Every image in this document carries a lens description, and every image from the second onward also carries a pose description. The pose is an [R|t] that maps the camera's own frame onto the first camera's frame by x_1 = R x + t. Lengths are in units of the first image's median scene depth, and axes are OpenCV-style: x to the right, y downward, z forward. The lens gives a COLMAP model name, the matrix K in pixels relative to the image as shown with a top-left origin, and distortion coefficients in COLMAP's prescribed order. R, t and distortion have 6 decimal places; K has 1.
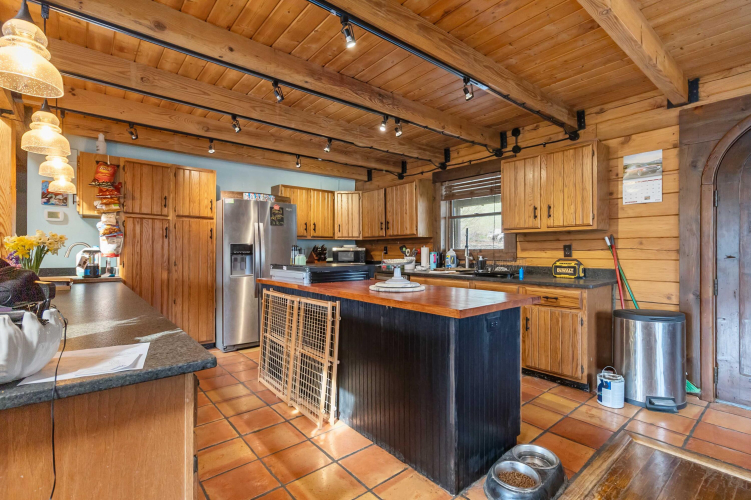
lens RADIAL K [[353.2, 0, 380.7], [0, 353.2, 250.8], [0, 0, 1]] dist [0.000747, 0.001713]
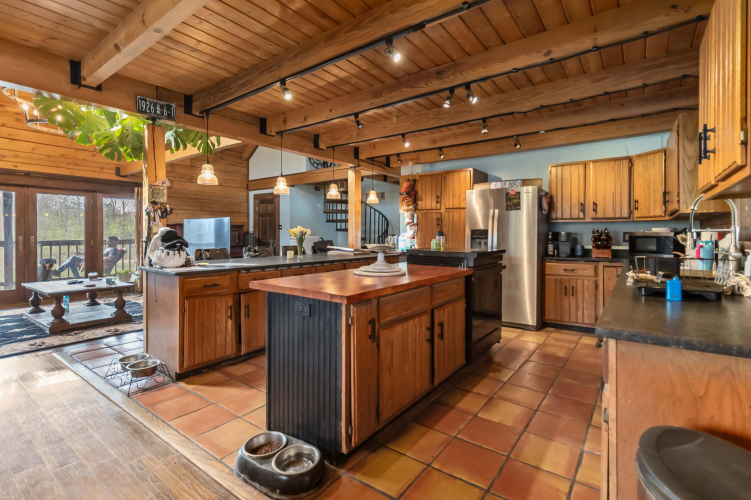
lens RADIAL K [[353.2, 0, 401.6], [0, 353.2, 234.7], [0, 0, 1]] dist [0.000747, 0.001713]
pose [[0.257898, 0.004960, -0.966159, 0.675455], [-0.003192, 0.999986, 0.004281, -0.006952], [0.966167, 0.001980, 0.257911, 0.499405]]
